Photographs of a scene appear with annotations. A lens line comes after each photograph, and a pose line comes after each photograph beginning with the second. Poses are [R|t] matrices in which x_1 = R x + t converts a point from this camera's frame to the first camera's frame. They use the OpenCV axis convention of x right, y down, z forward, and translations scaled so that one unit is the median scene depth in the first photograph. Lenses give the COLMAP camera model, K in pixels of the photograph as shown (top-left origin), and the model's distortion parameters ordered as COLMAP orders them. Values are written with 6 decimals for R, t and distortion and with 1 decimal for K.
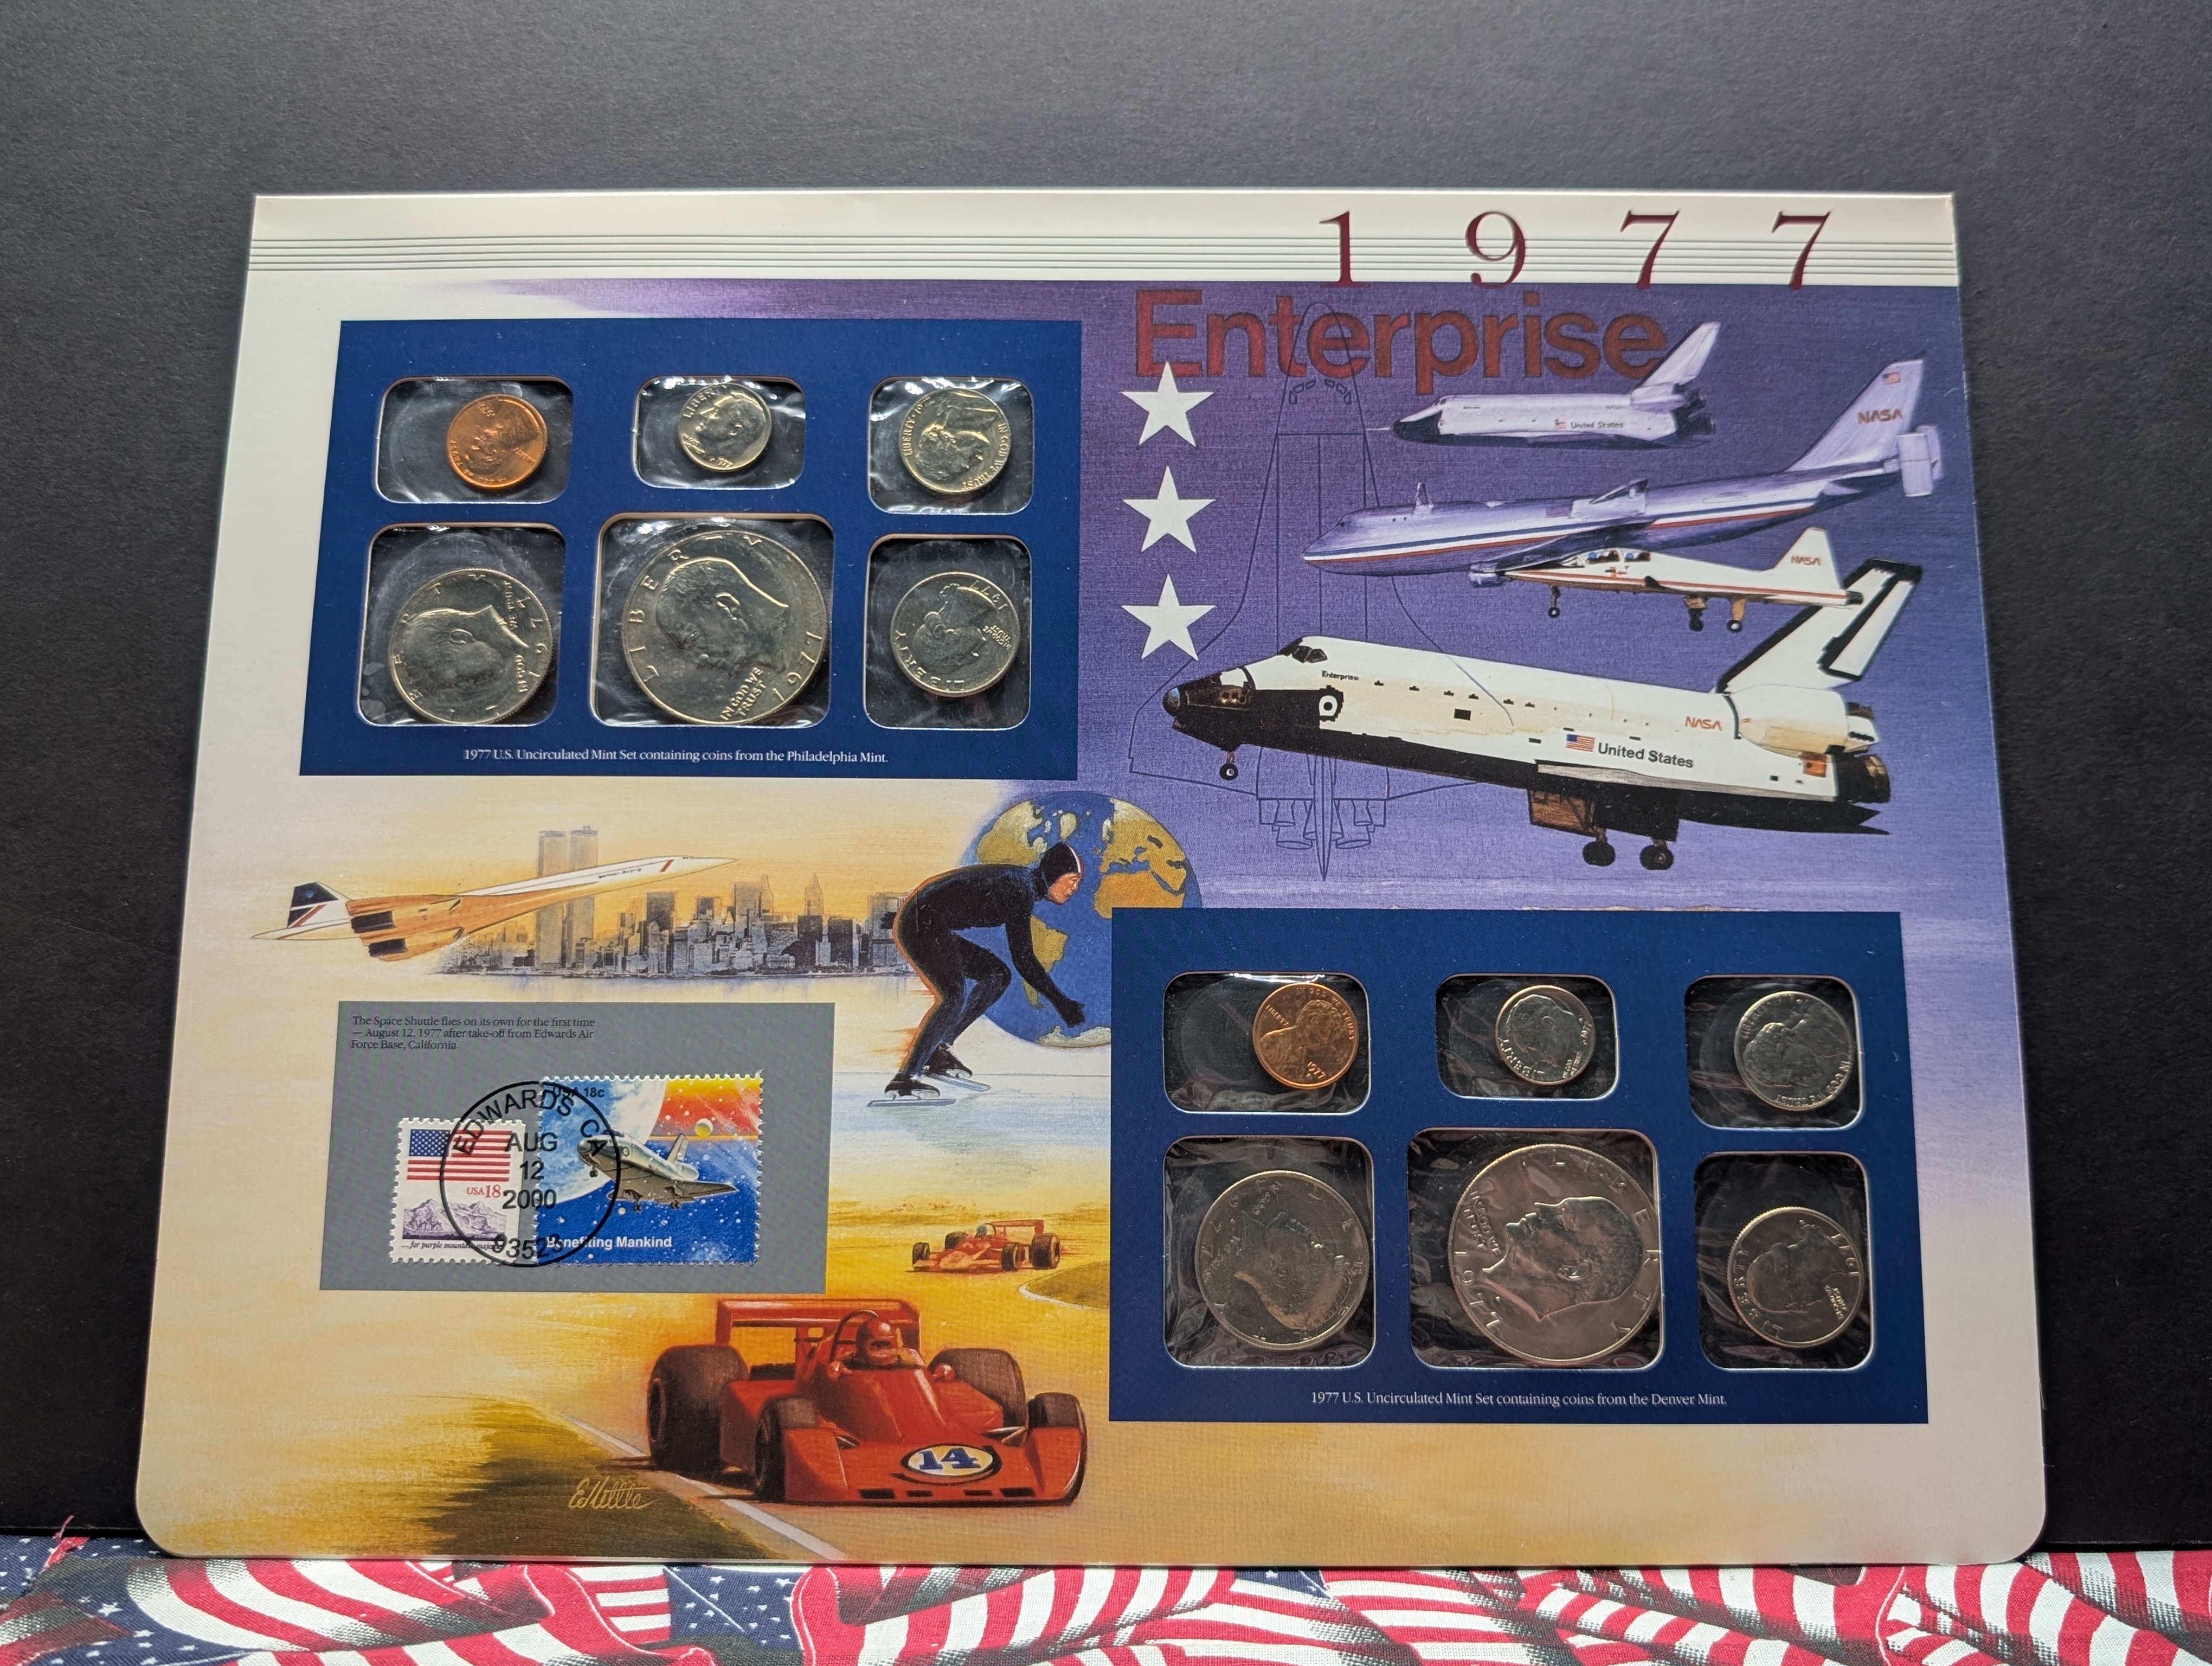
lens RADIAL K [[1674.9, 0, 1106.0], [0, 1674.9, 833.0], [0, 0, 1]] dist [0.087677, -0.238987]
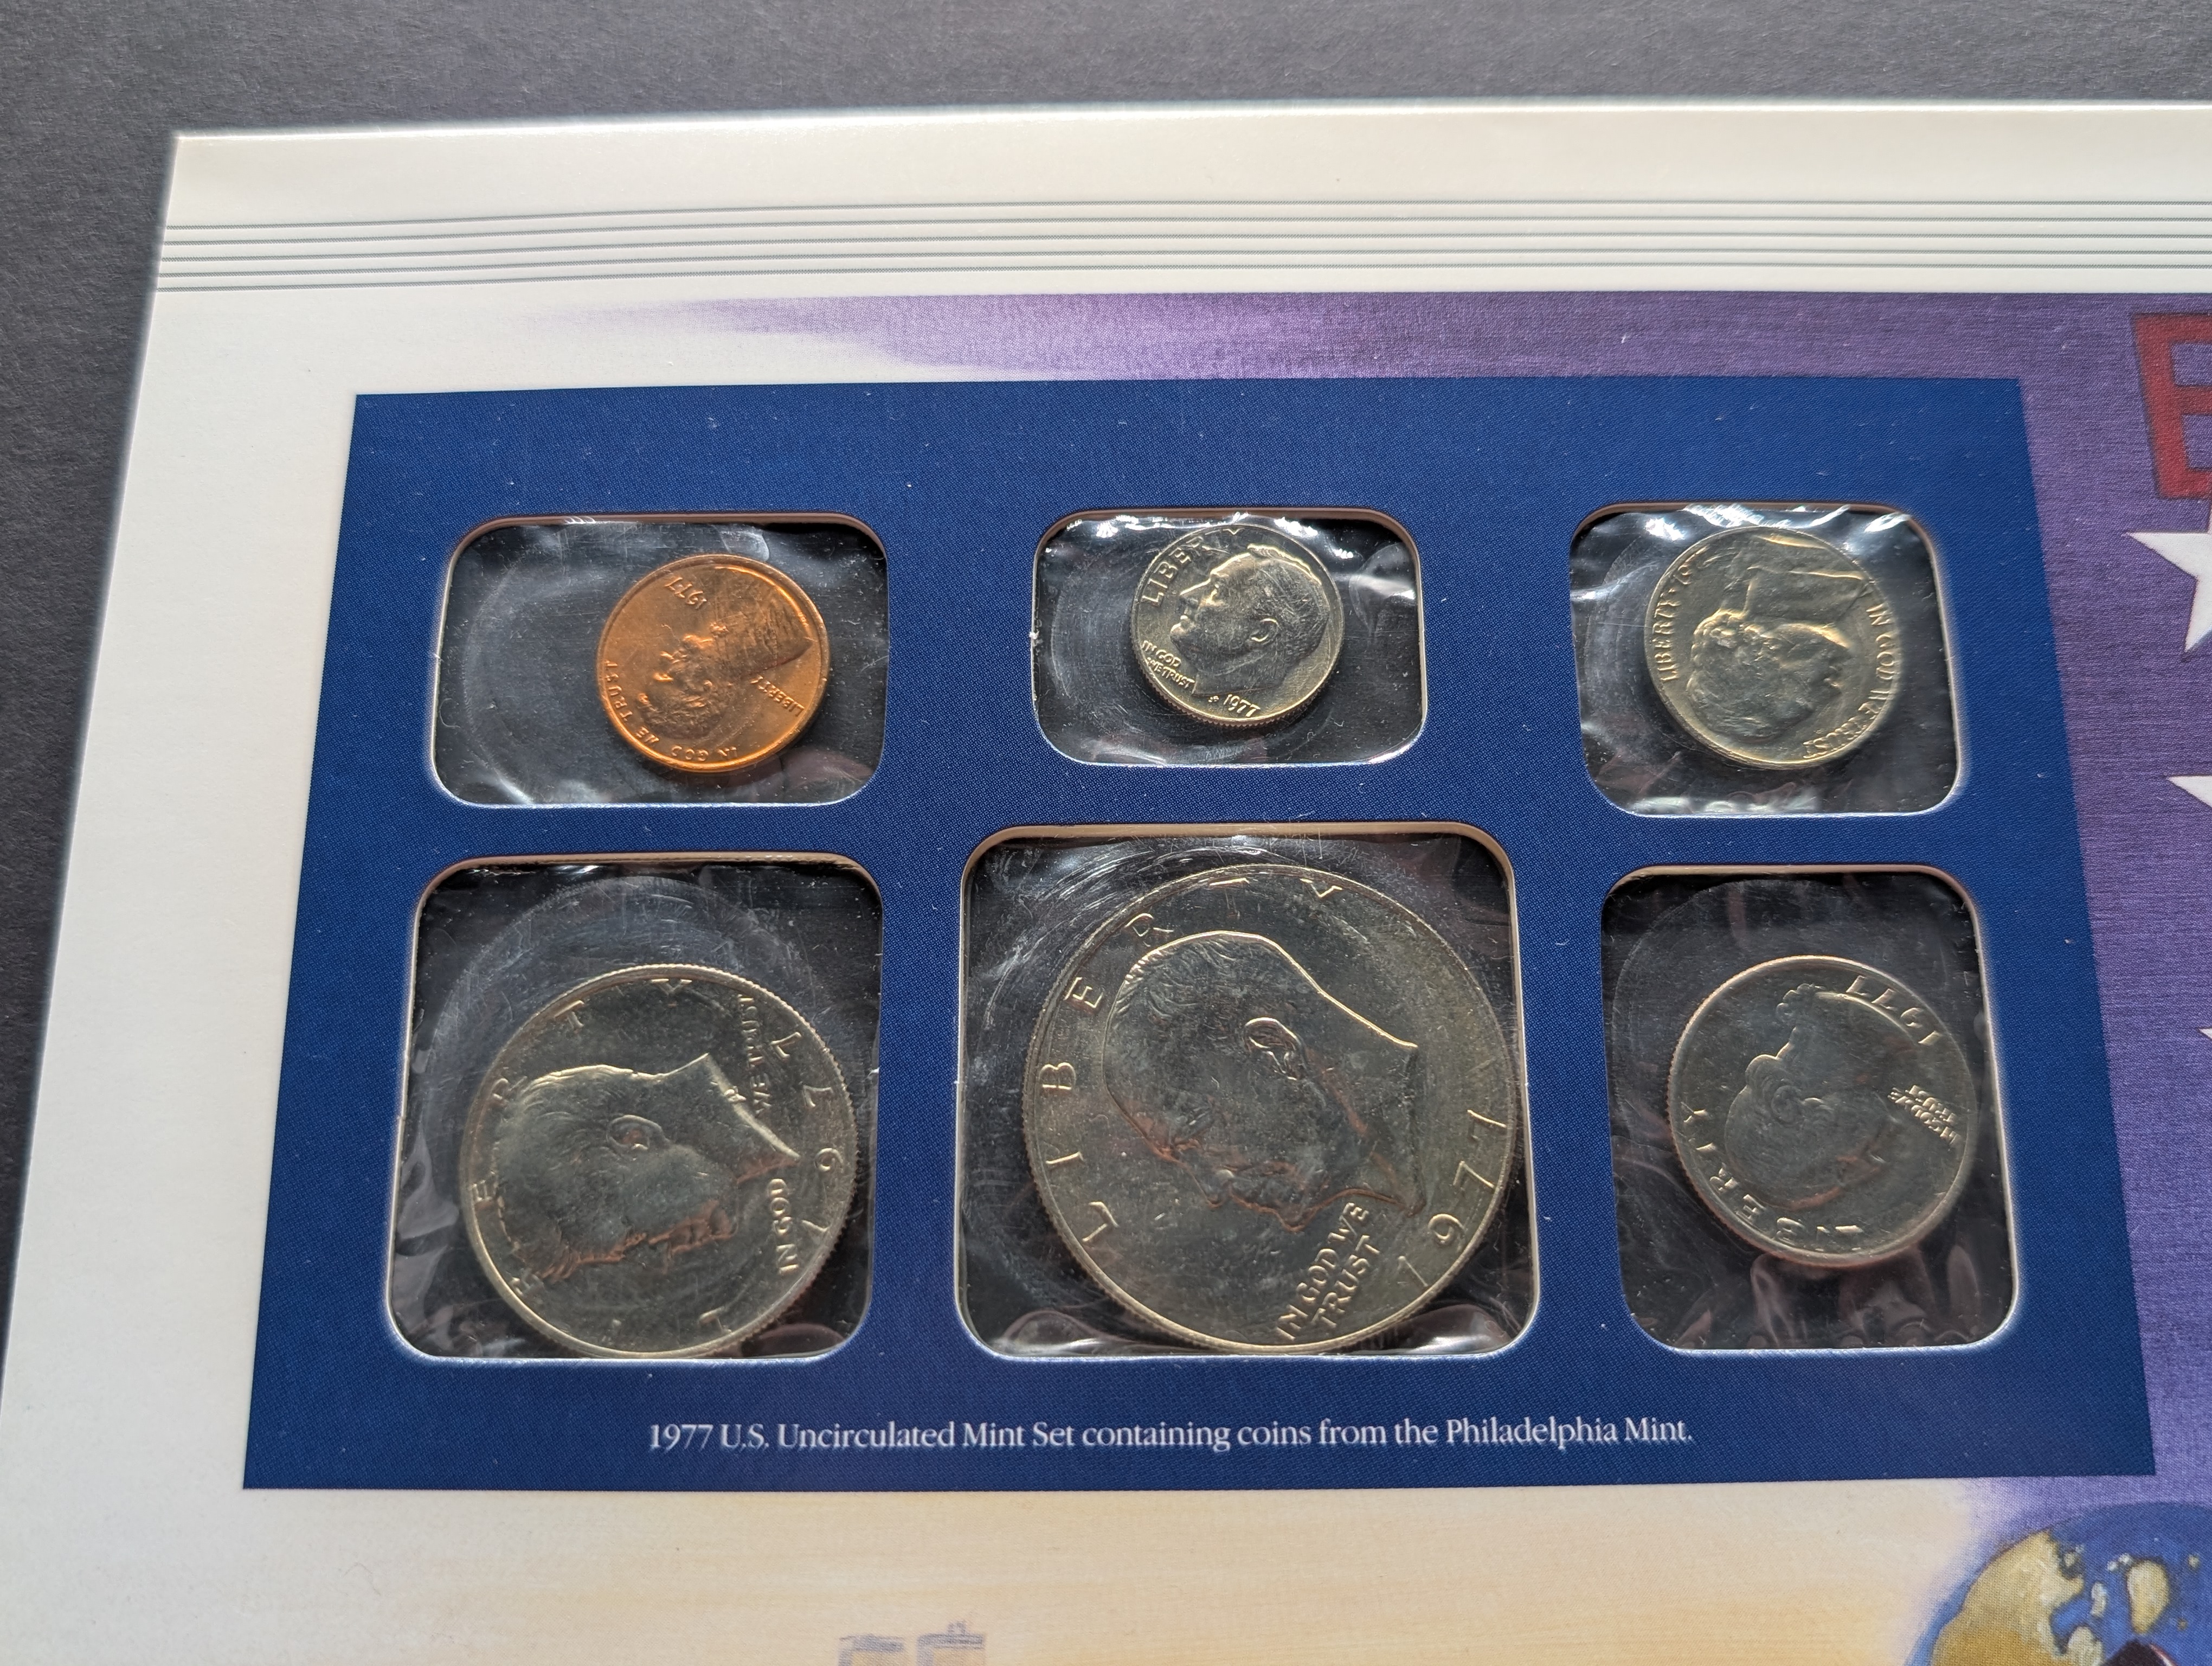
lens RADIAL K [[1685.0, 0, 1148.0], [0, 1685.0, 900.6], [0, 0, 1]] dist [0.056643, -0.155571]
pose [[0.999908, -0.011805, 0.006691, -0.259946], [0.012132, 0.998618, -0.051127, -0.151363], [-0.006078, 0.051203, 0.998670, 0.584730]]
